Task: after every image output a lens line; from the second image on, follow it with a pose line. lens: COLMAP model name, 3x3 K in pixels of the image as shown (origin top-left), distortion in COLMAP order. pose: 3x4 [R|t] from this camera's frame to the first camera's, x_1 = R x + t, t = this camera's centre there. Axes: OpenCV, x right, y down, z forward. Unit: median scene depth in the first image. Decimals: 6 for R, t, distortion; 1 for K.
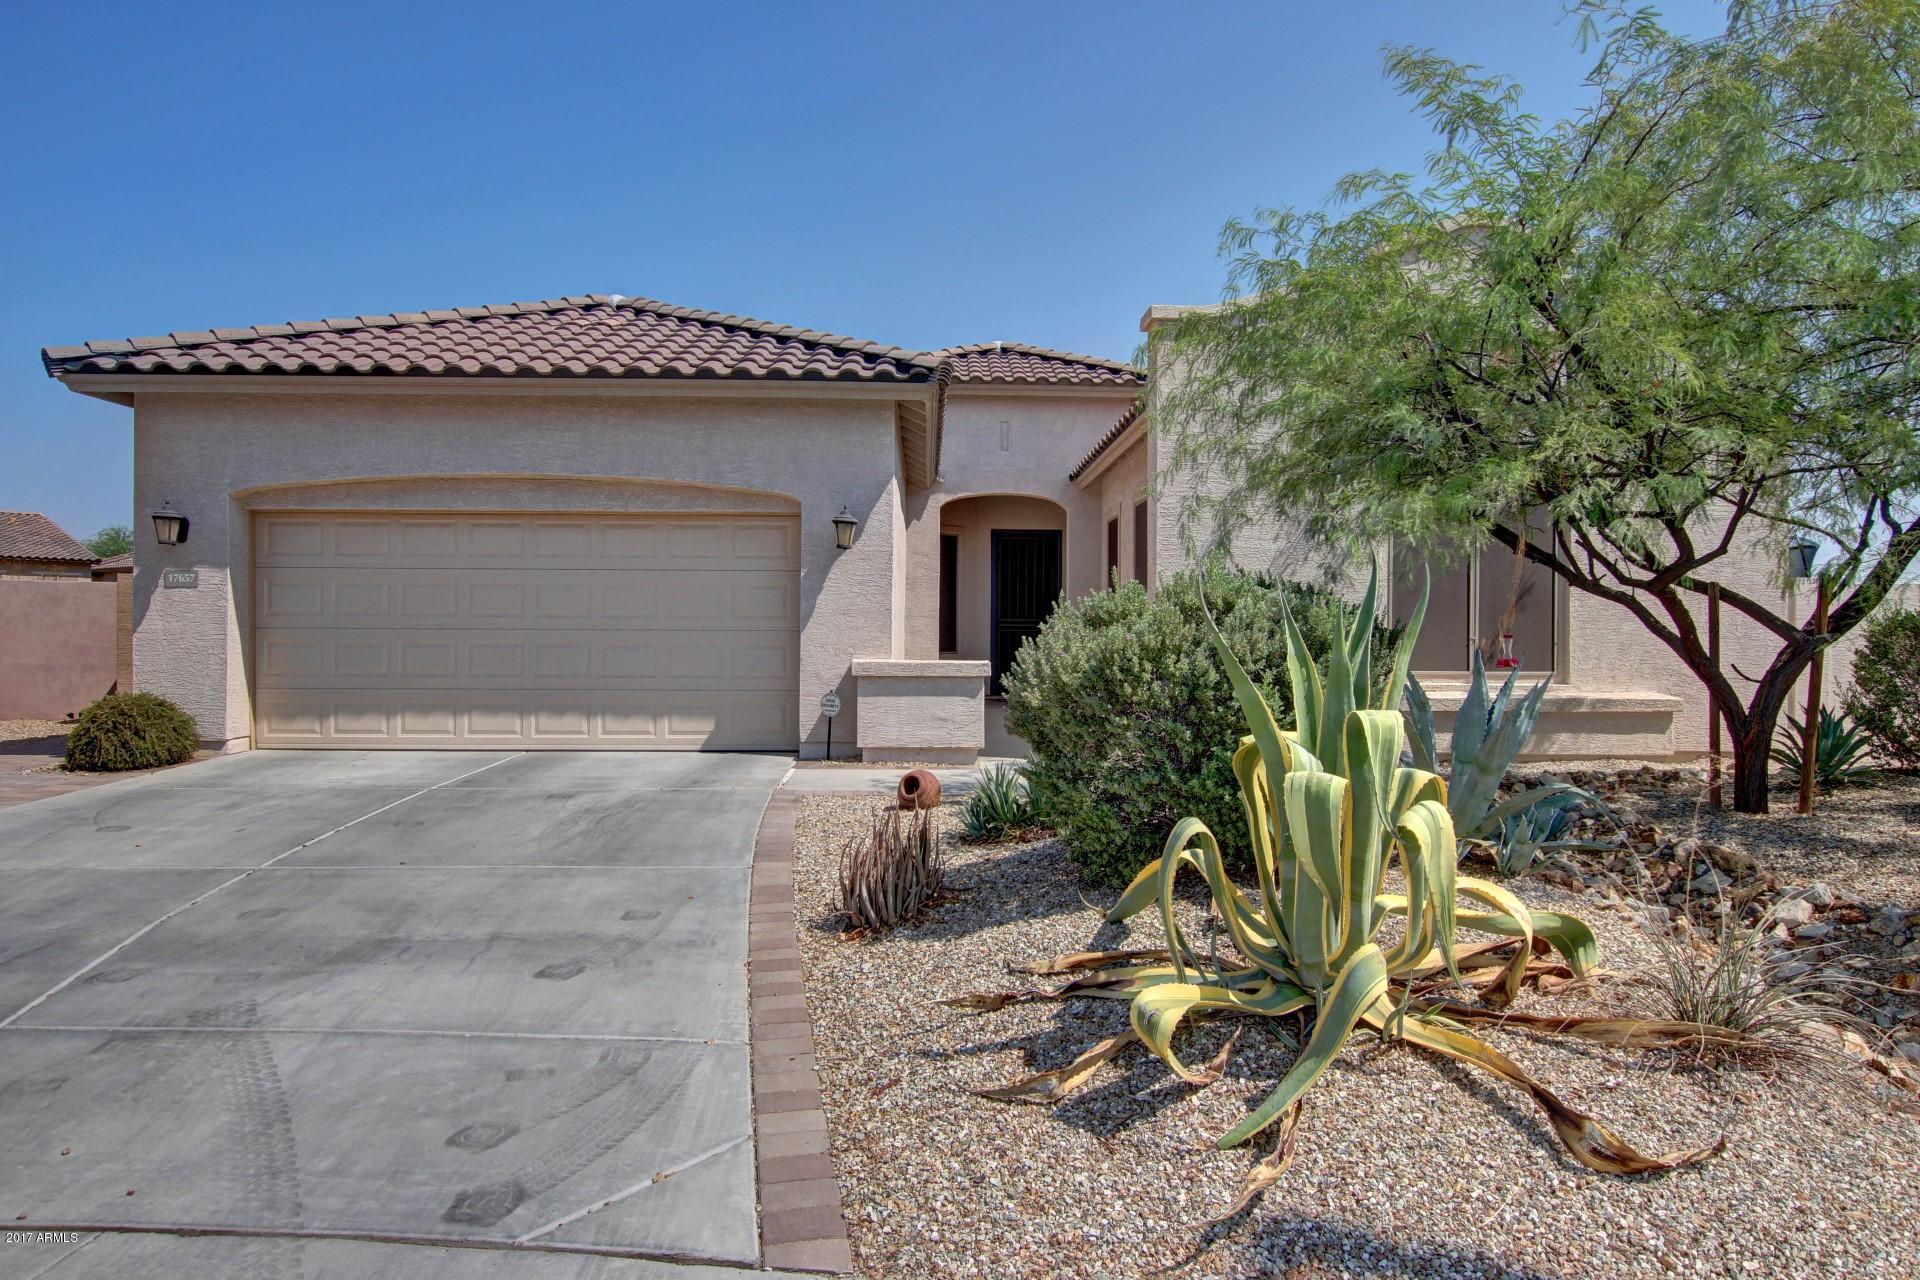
lens RADIAL K [[832.3, 0, 960.0], [0, 832.3, 636.8], [0, 0, 1]] dist [0.001200, 0.000155]
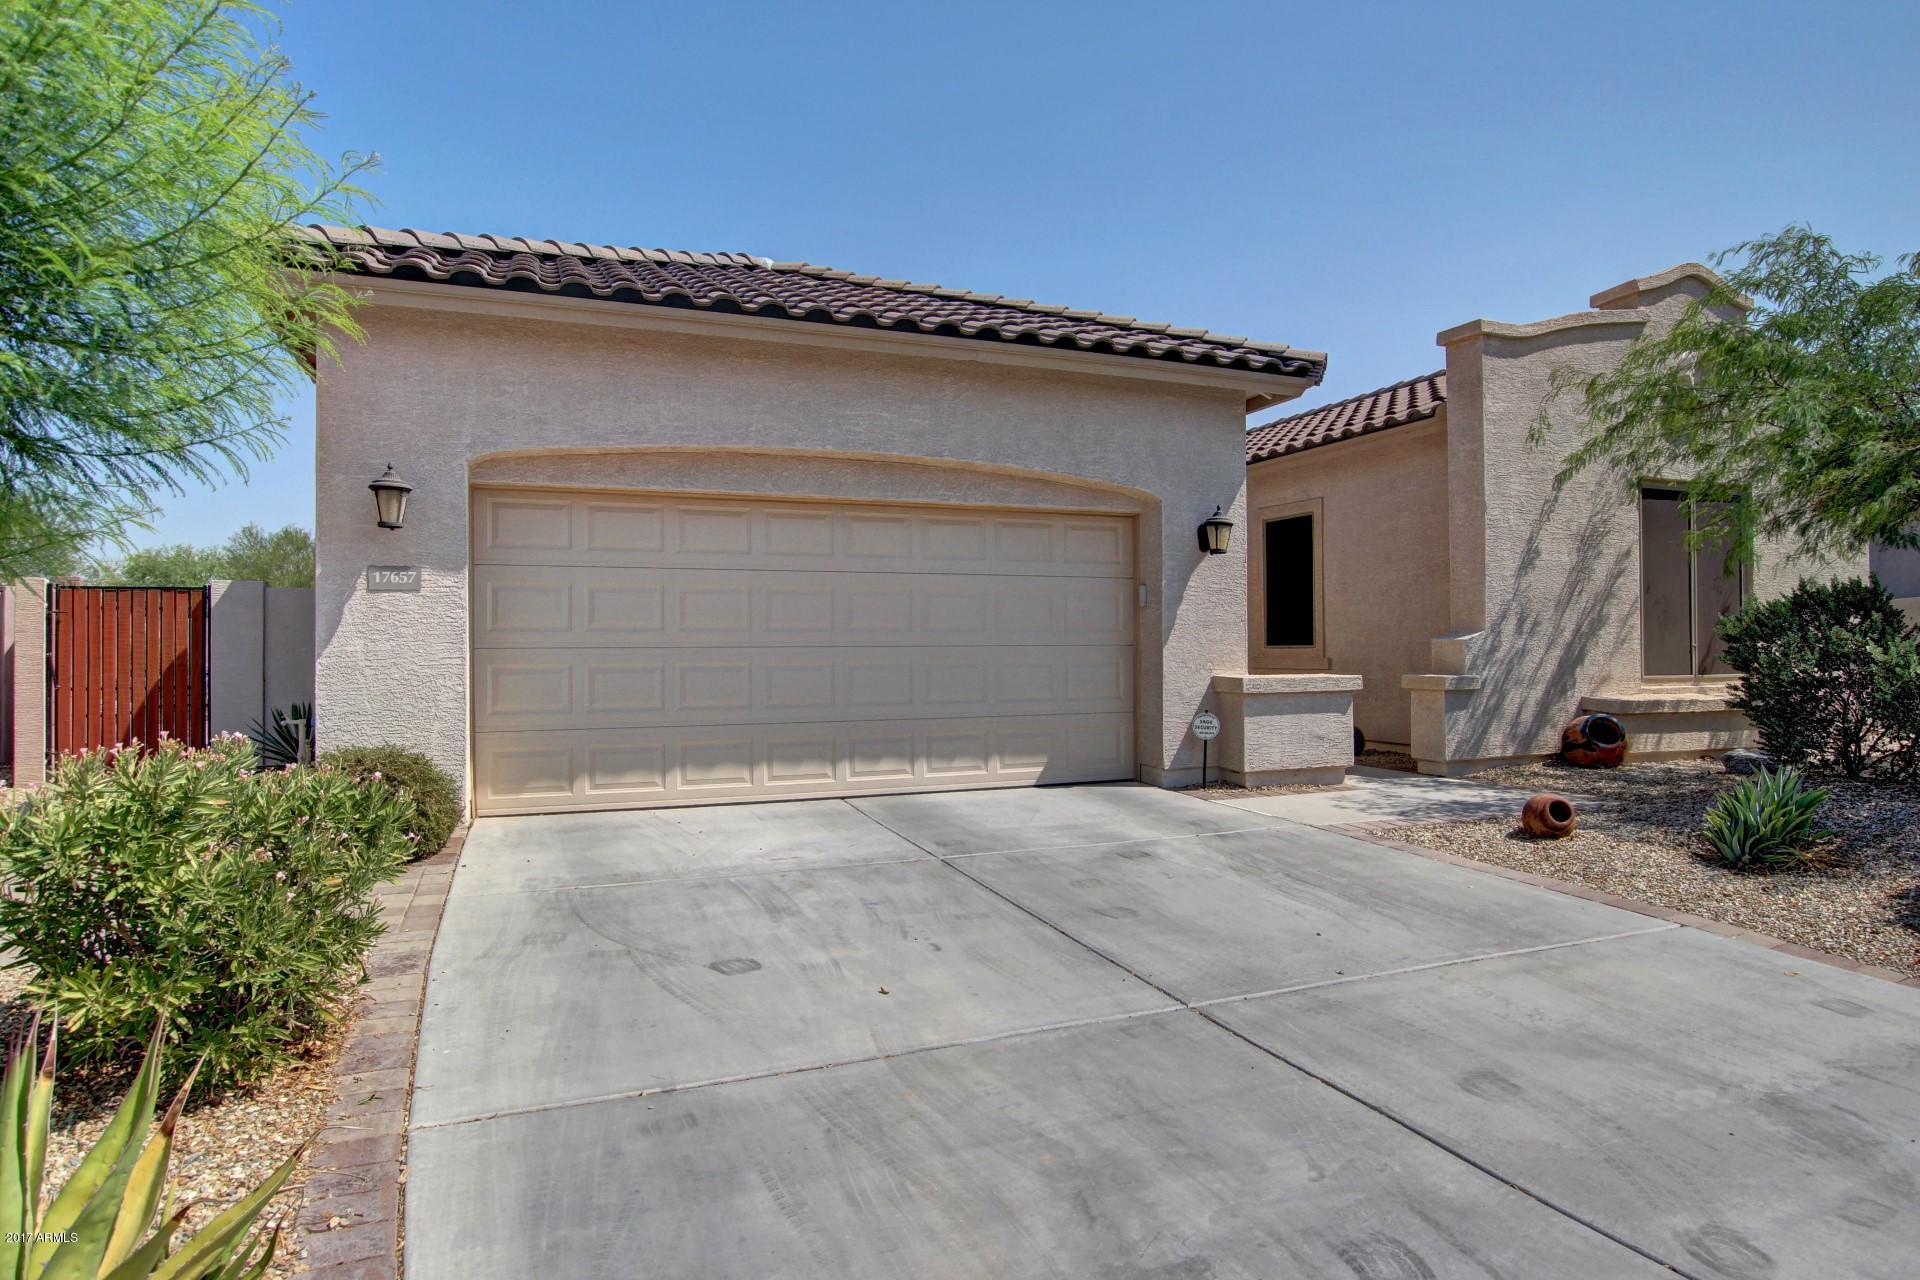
lens RADIAL K [[1087.2, 0, 958.5], [0, 1087.2, 637.4], [0, 0, 1]] dist [-0.000396, -0.000399]
pose [[0.935976, -0.007393, 0.351986, -0.806711], [0.011901, 0.999873, -0.010643, -0.005838], [-0.351863, 0.014151, 0.935945, -0.016277]]
